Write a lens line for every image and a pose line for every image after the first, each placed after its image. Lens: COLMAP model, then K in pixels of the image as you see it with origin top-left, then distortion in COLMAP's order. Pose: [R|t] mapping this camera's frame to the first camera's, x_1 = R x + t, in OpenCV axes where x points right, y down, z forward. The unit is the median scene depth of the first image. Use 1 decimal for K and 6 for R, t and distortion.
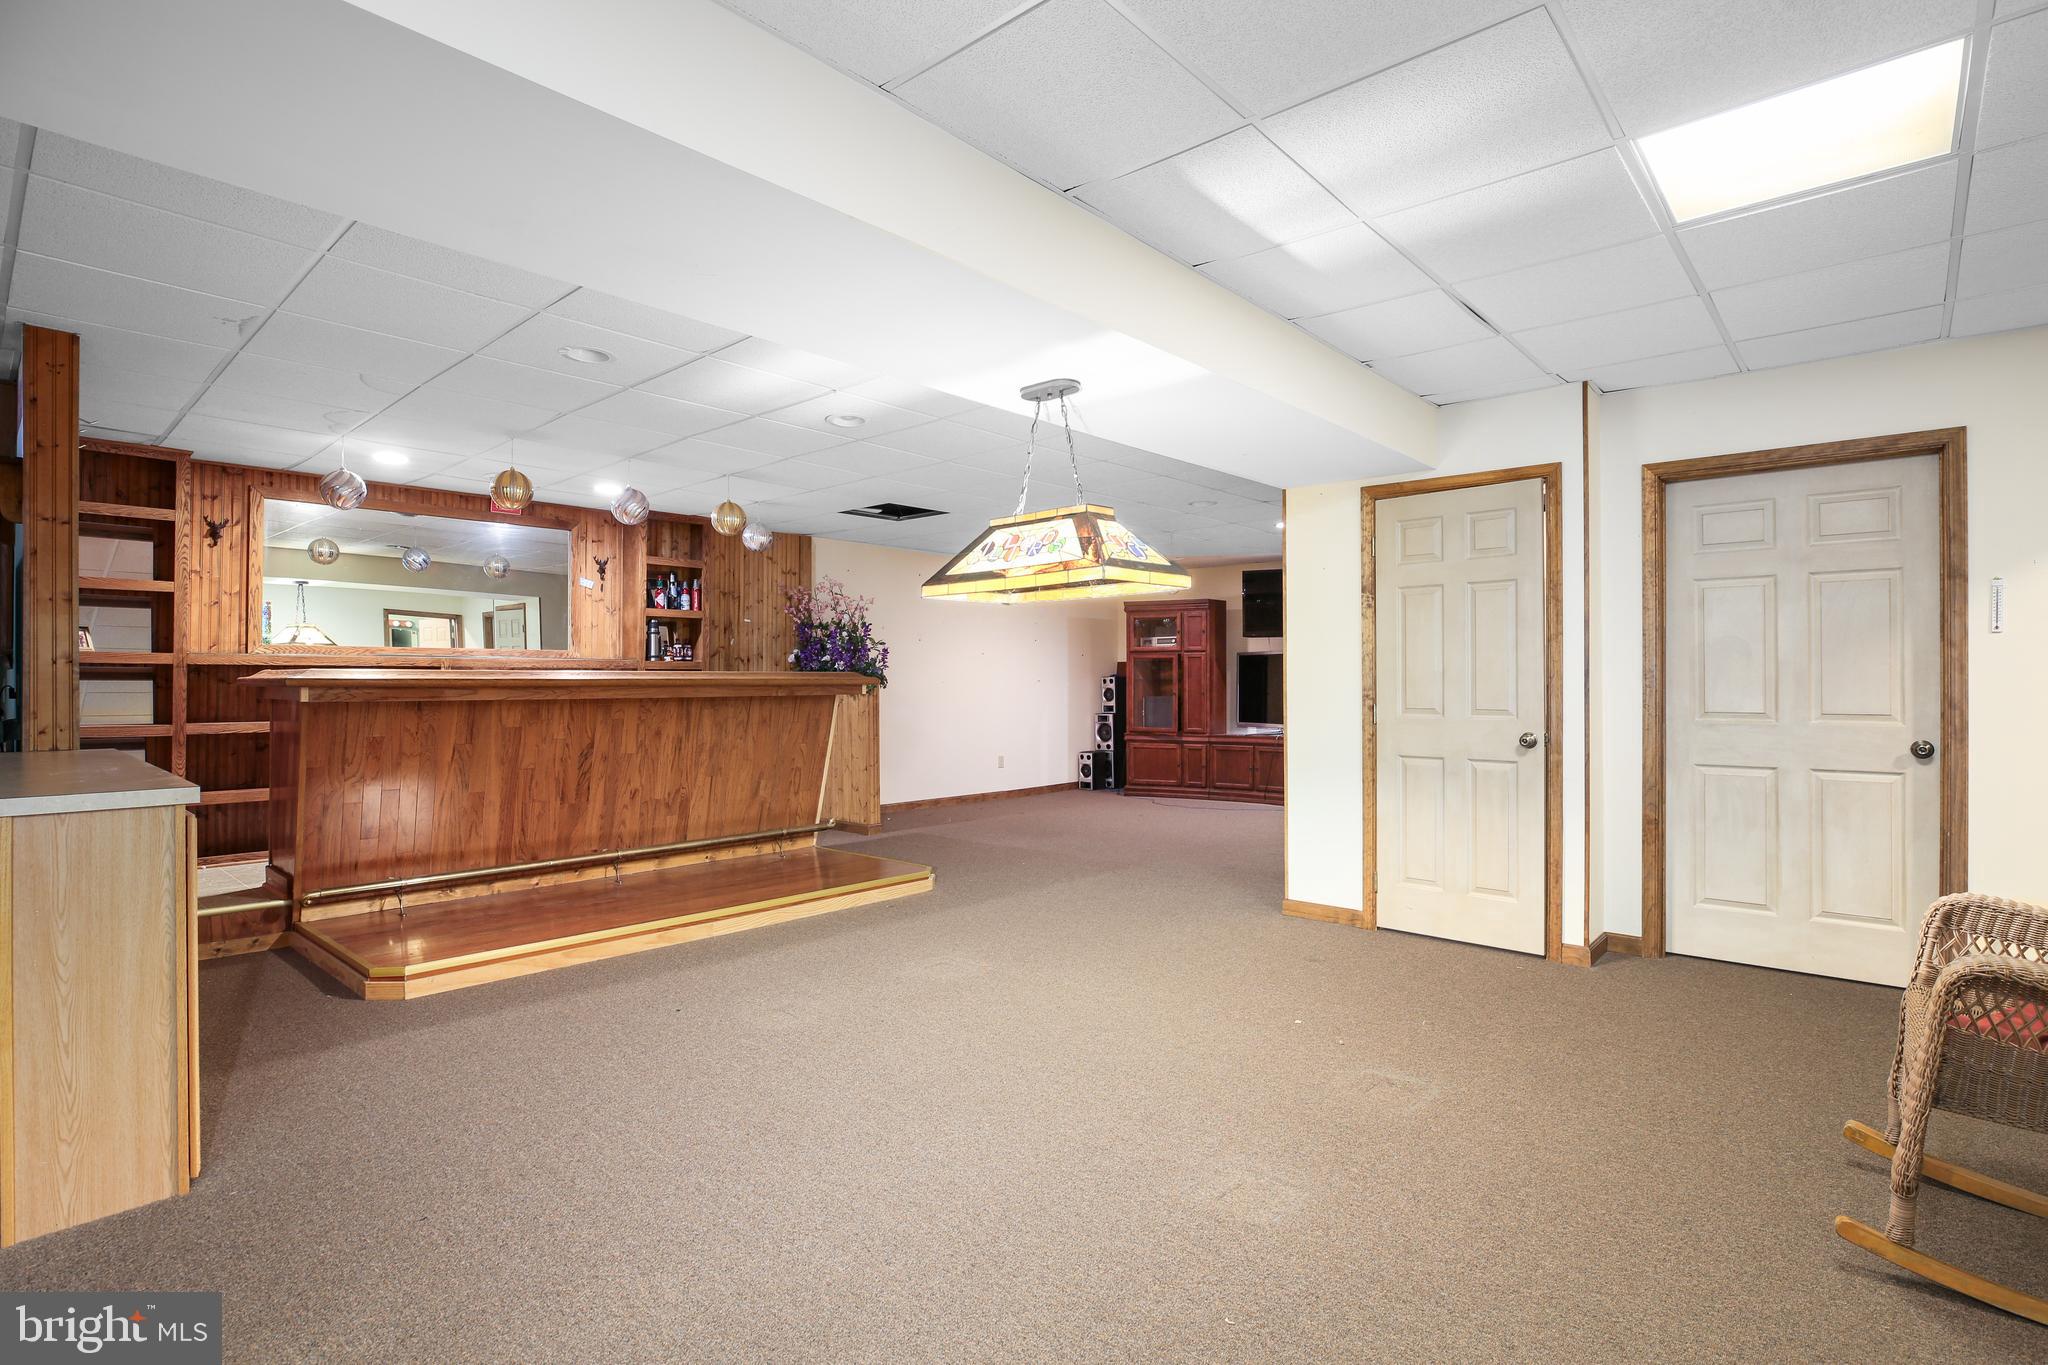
lens RADIAL K [[998.1, 0, 1036.9], [0, 998.1, 671.4], [0, 0, 1]] dist [-0.027631, 0.002770]
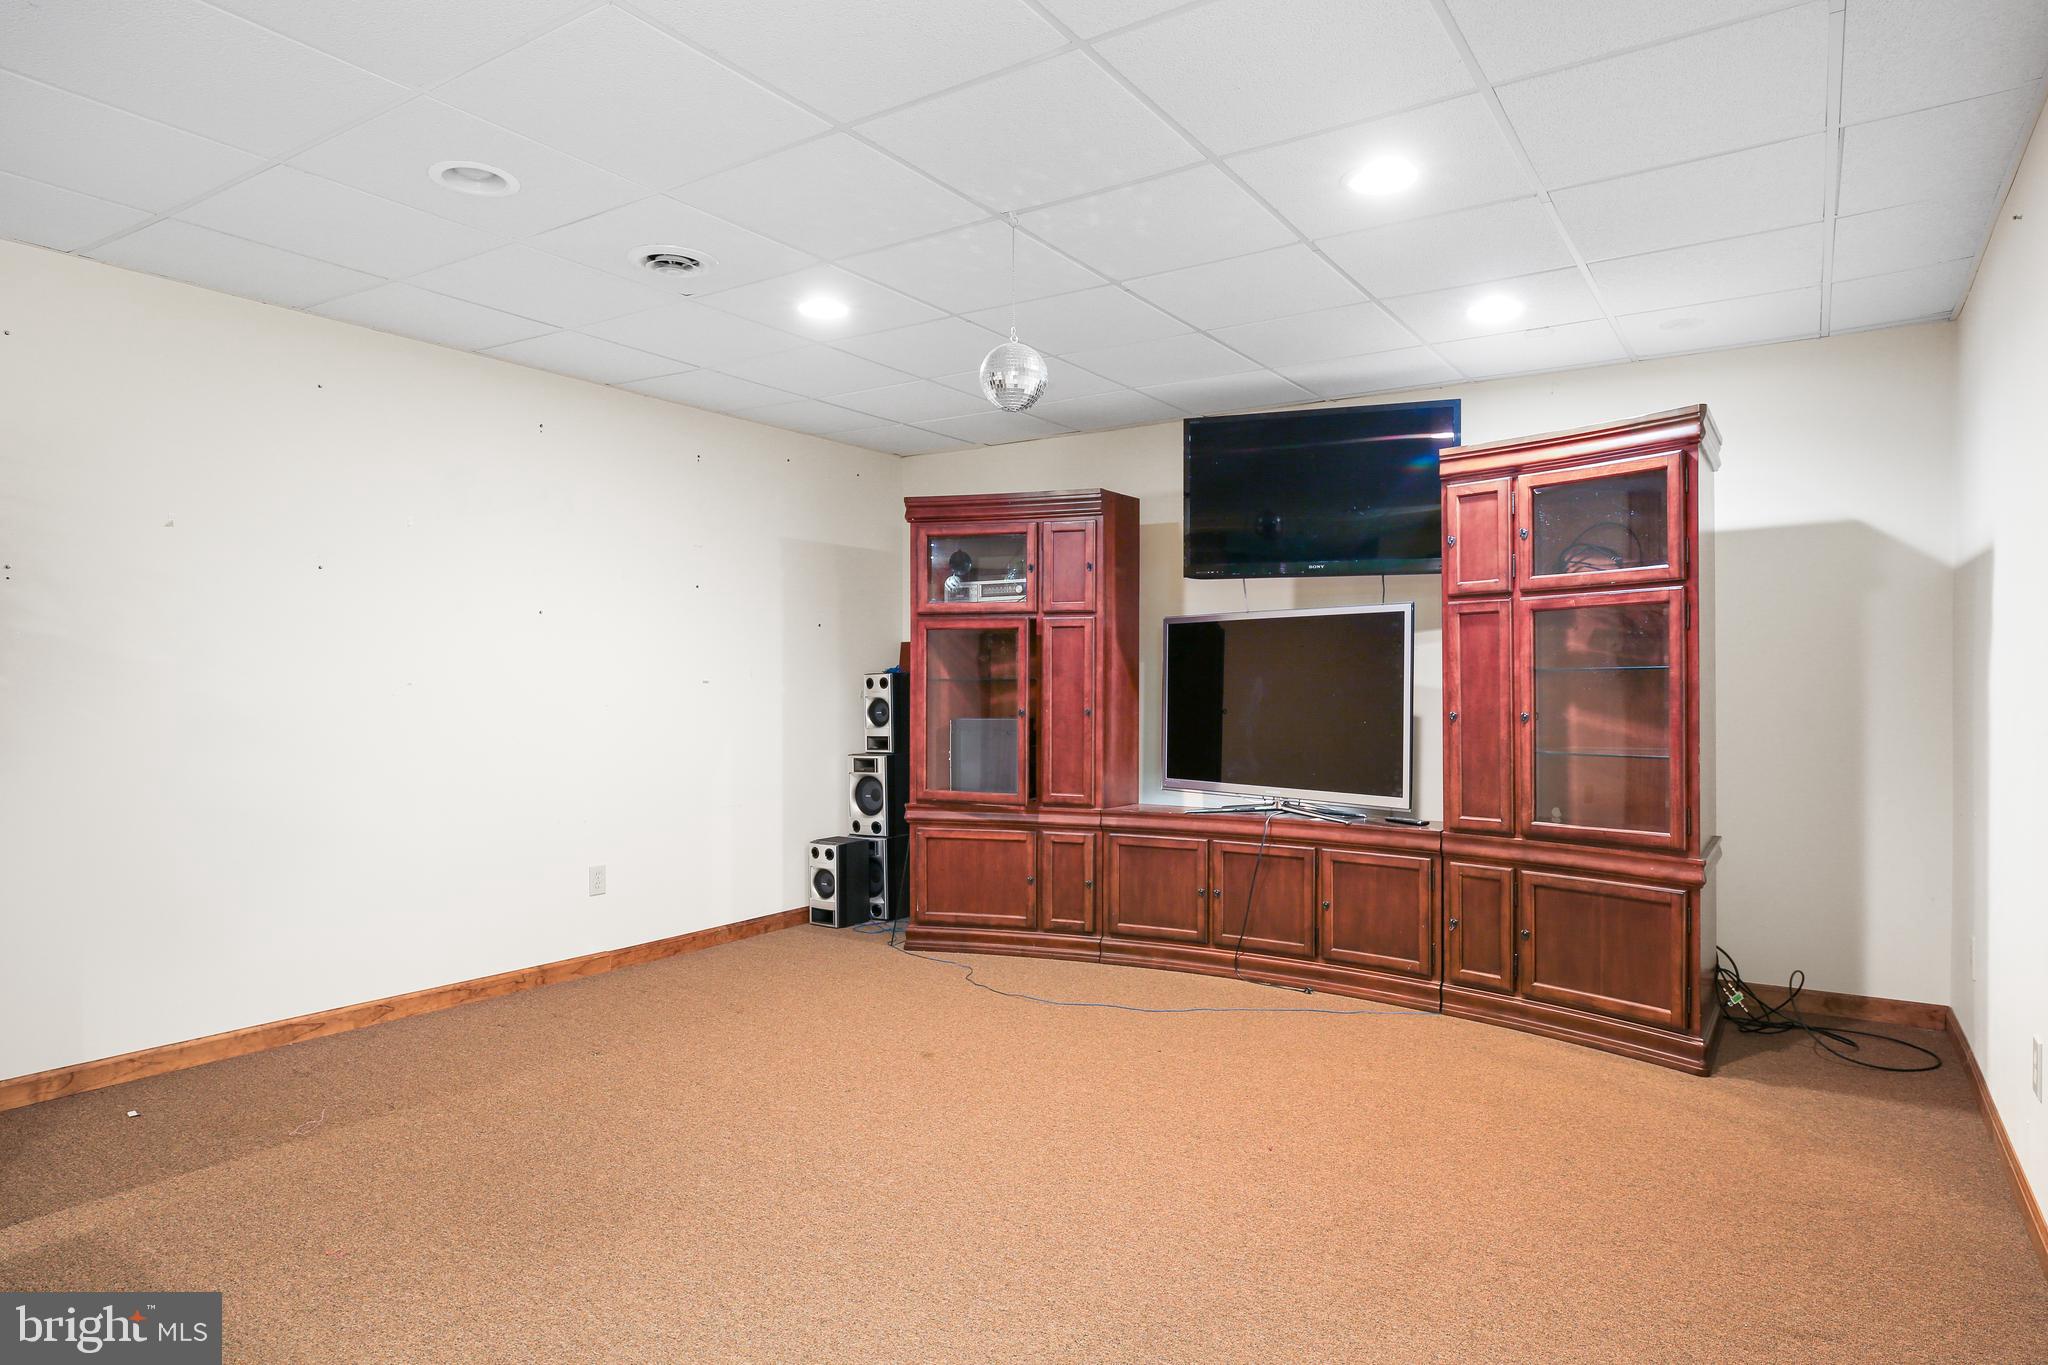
lens RADIAL K [[1215.1, 0, 1027.2], [0, 1215.1, 680.5], [0, 0, 1]] dist [-0.000132, -0.000009]
pose [[0.989883, 0.002179, 0.141871, 0.065797], [-0.003427, 0.999958, 0.008551, 0.003995], [-0.141846, -0.008950, 0.989848, 0.477964]]
